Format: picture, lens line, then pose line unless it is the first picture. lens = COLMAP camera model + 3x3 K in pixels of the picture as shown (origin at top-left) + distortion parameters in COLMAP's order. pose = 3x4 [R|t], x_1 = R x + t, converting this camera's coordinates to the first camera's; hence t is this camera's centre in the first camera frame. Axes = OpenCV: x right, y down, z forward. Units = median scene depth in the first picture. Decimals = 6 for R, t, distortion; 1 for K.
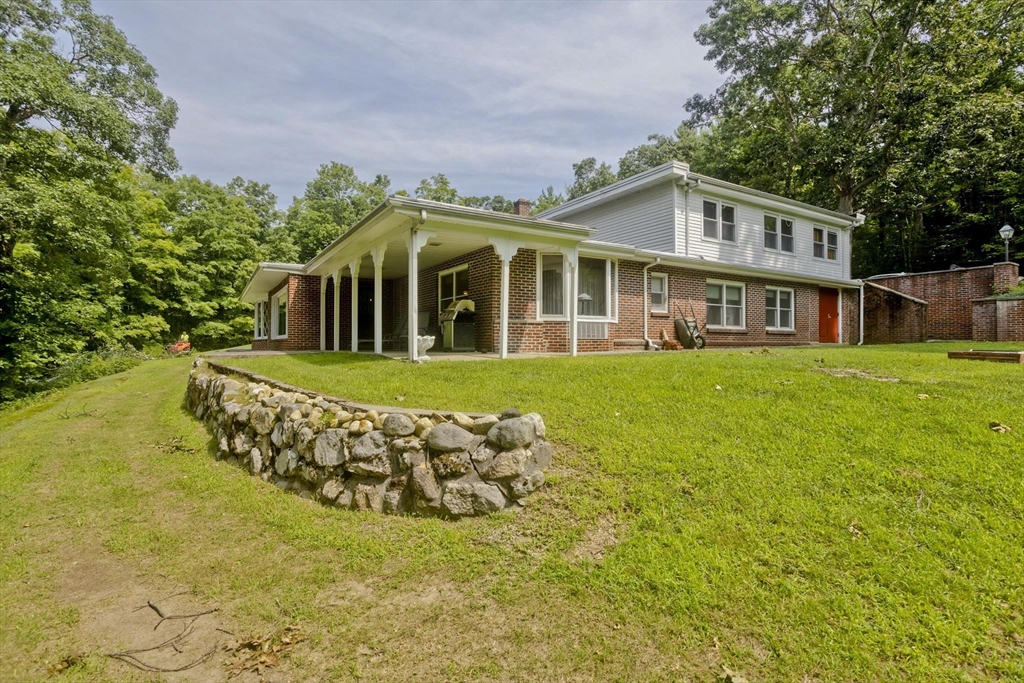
lens RADIAL K [[521.9, 0, 515.5], [0, 521.9, 346.3], [0, 0, 1]] dist [-0.027890, 0.002505]
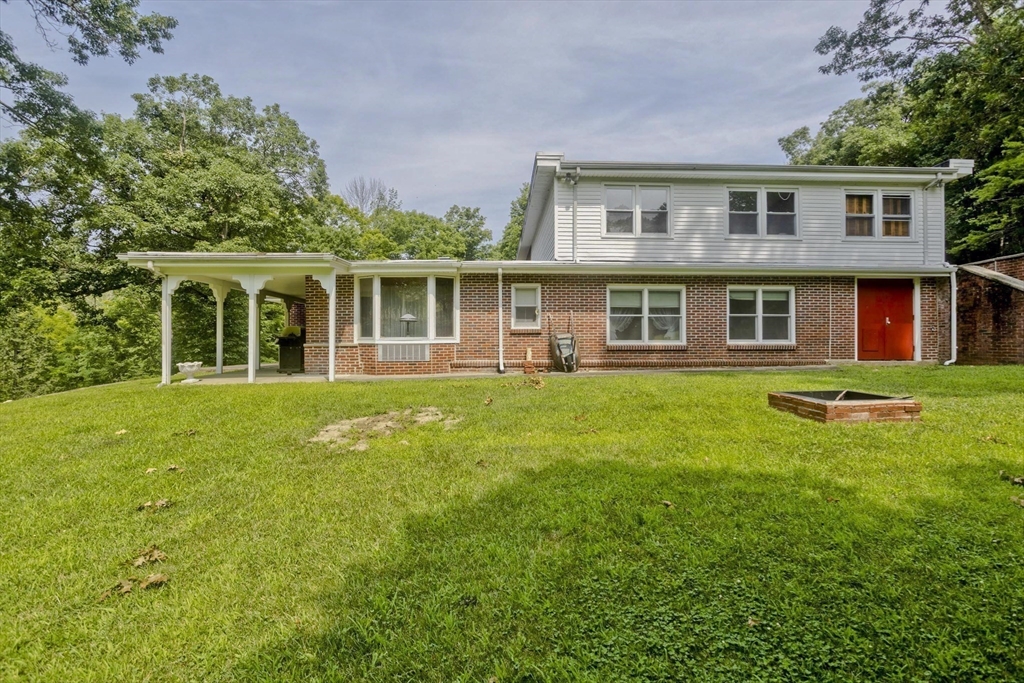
lens RADIAL K [[521.9, 0, 513.8], [0, 521.9, 344.8], [0, 0, 1]] dist [-0.027890, 0.002505]
pose [[0.863512, -0.007036, -0.504280, 0.602982], [0.003106, 0.999958, -0.008633, -0.026713], [0.504319, 0.005888, 0.863497, 0.202040]]
